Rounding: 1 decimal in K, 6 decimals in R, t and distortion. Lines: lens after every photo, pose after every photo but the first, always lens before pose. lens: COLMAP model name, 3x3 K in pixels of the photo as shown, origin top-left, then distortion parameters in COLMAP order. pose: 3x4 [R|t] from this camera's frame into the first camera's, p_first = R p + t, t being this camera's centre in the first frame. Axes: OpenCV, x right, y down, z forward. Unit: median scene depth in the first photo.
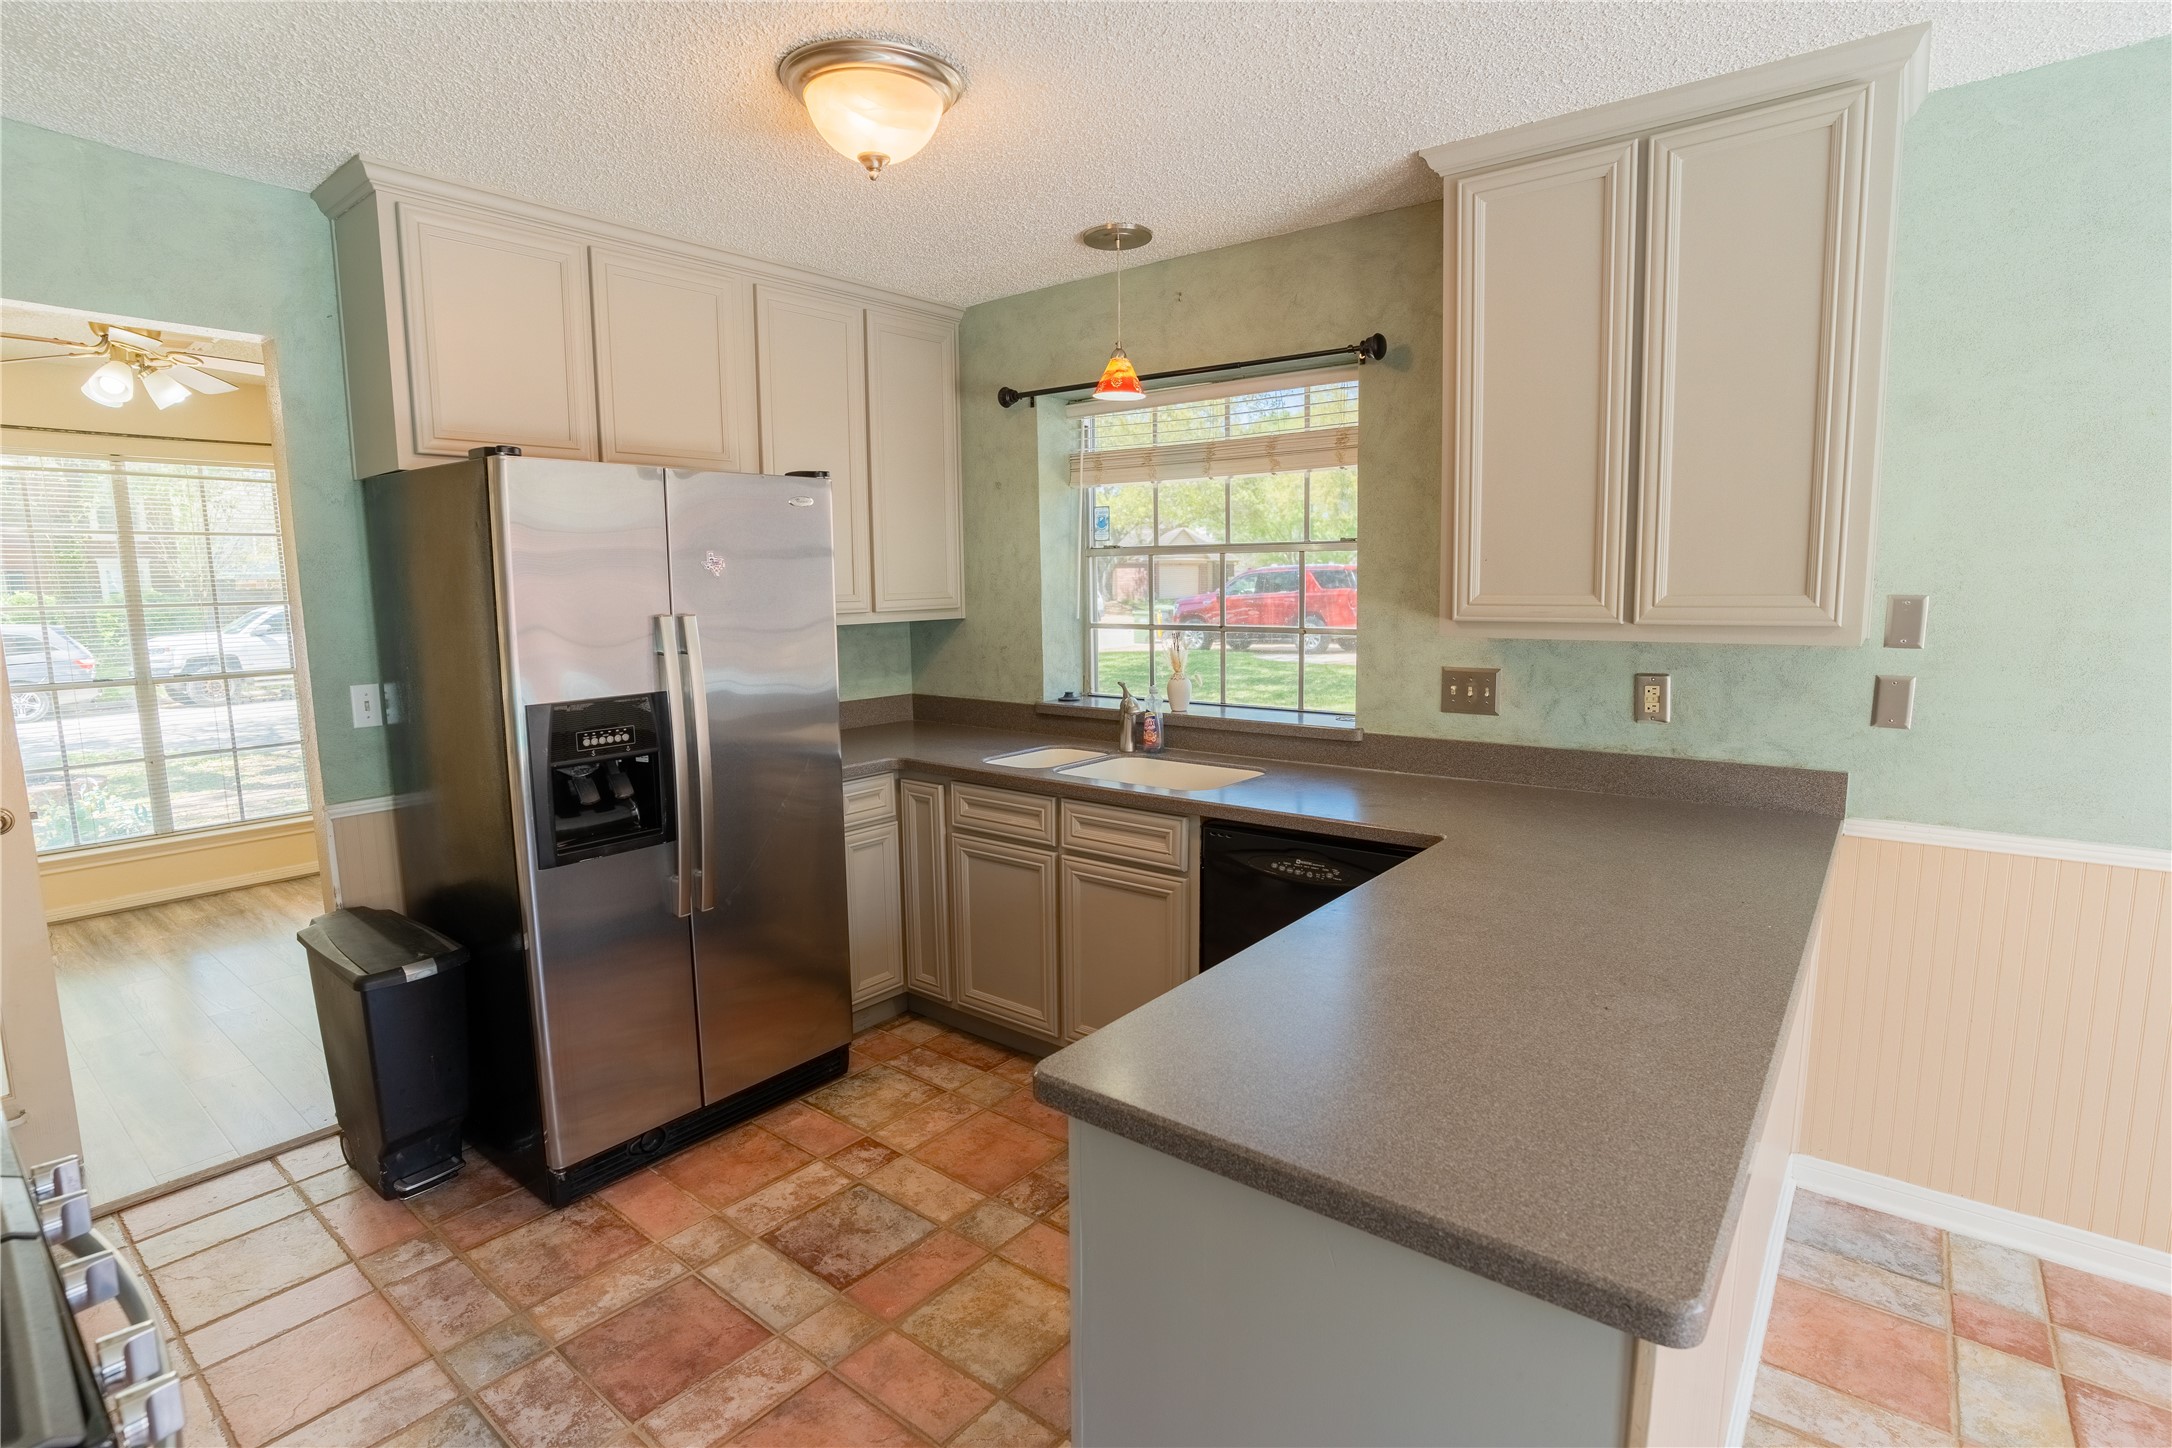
lens RADIAL K [[1044.4, 0, 1094.9], [0, 1044.4, 722.3], [0, 0, 1]] dist [-0.016989, 0.010989]
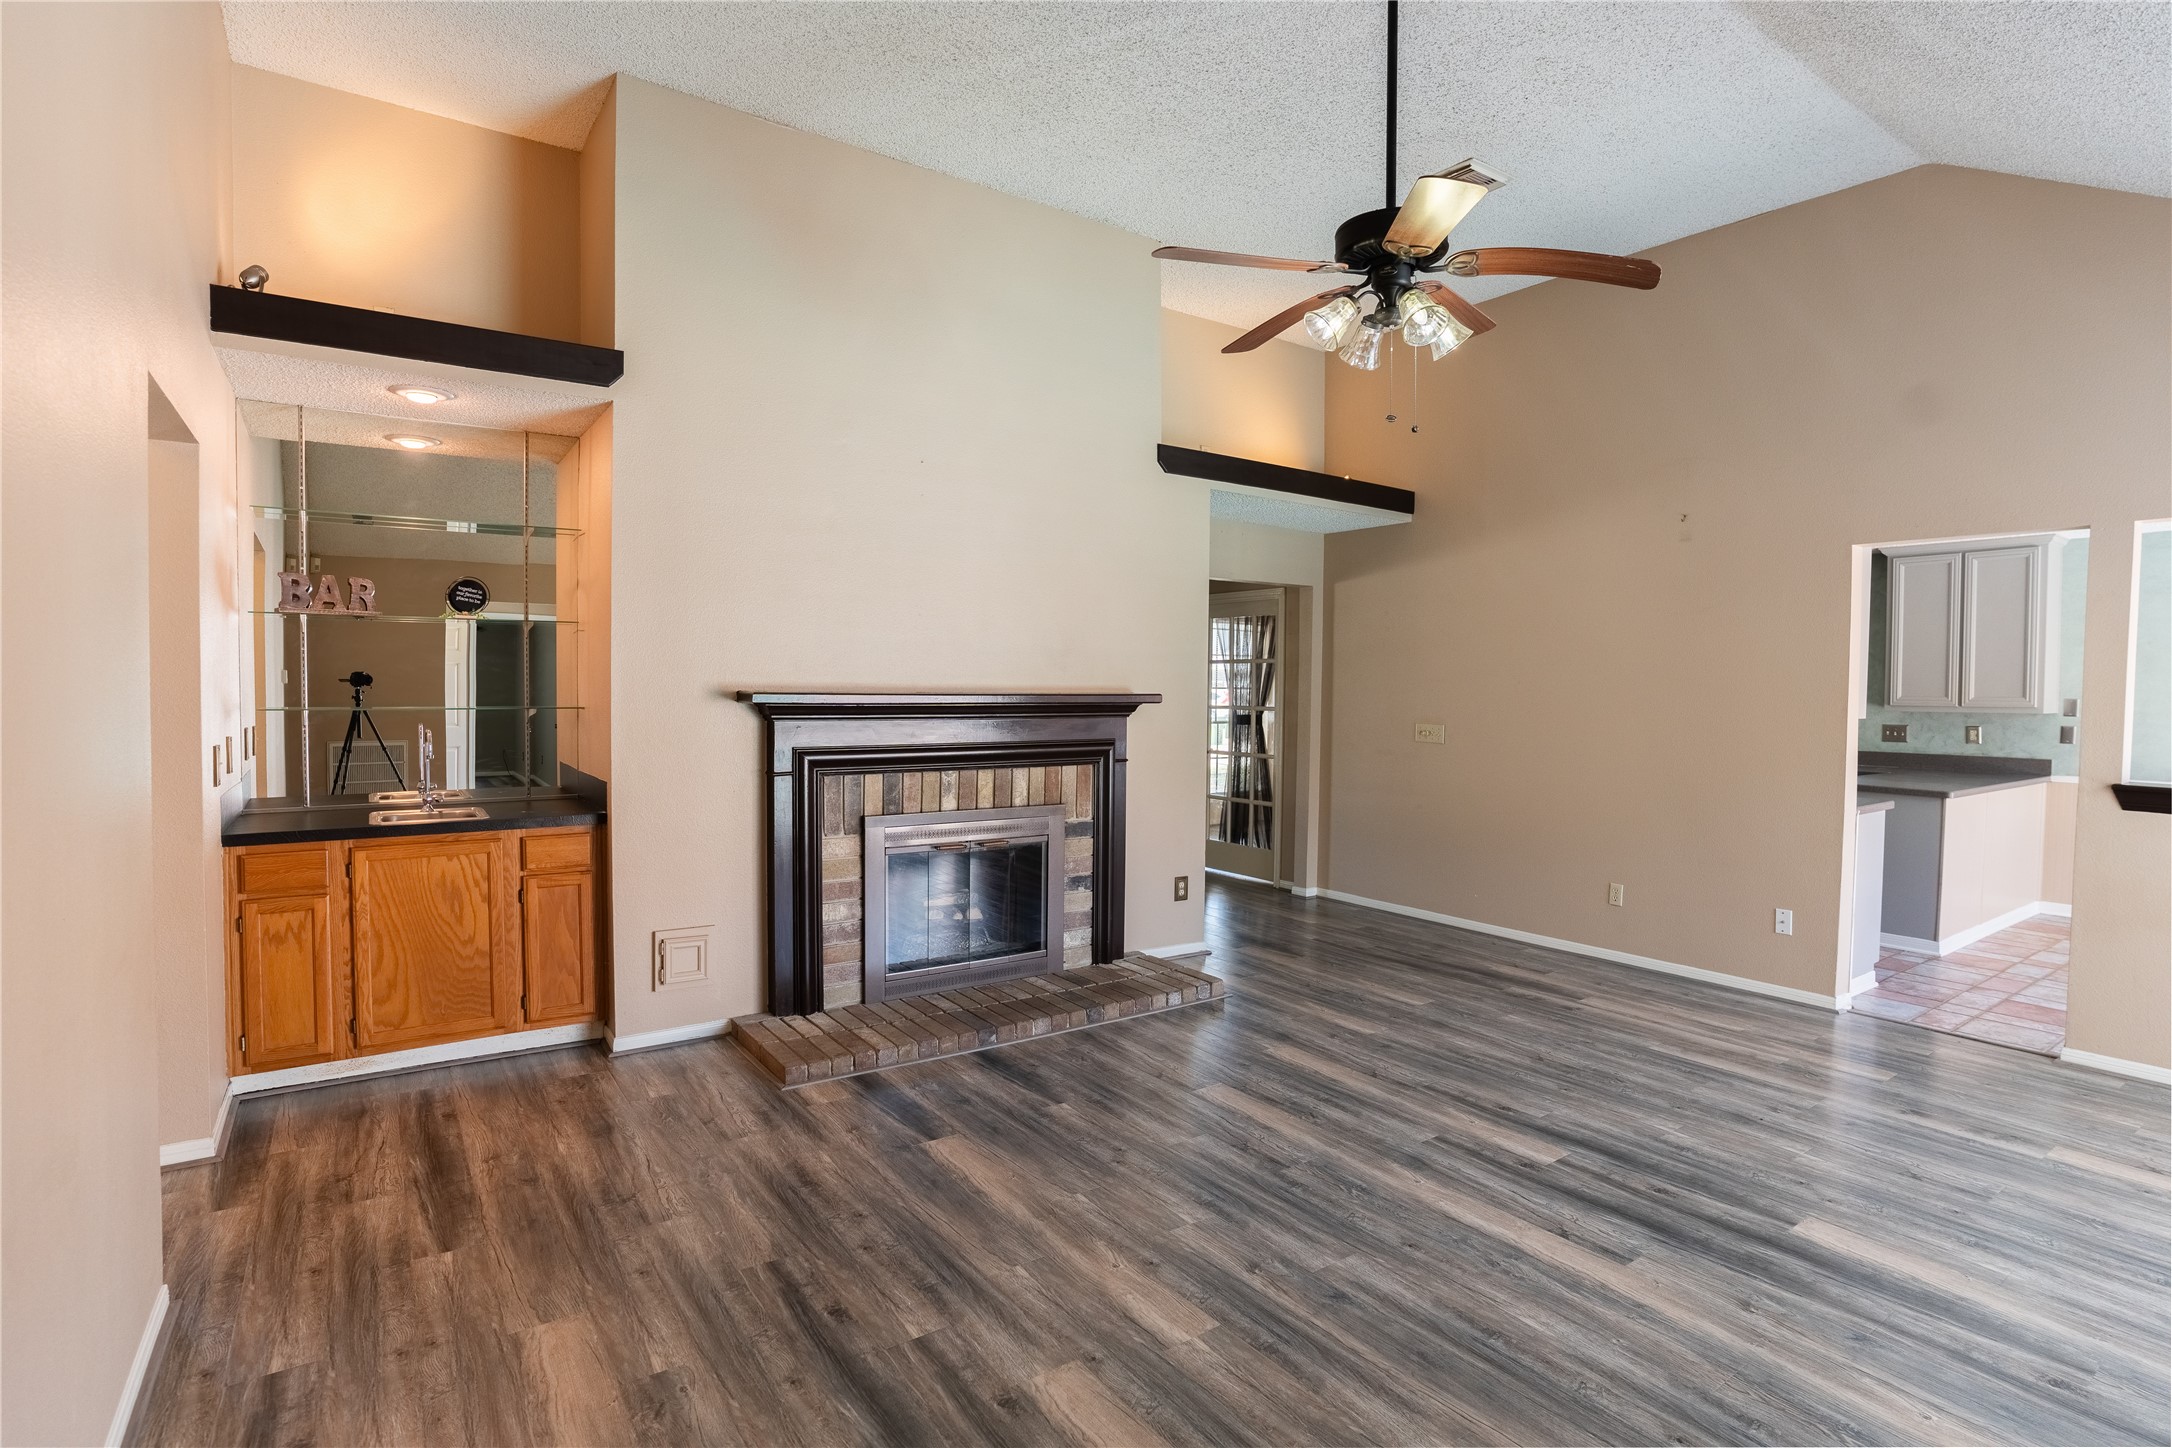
lens RADIAL K [[1044.4, 0, 1105.4], [0, 1044.4, 747.4], [0, 0, 1]] dist [-0.016989, 0.010989]
pose [[0.963986, 0.030637, -0.264184, -1.003390], [-0.050874, 0.996242, -0.070103, 0.335845], [0.261043, 0.081018, 0.961921, -2.357714]]
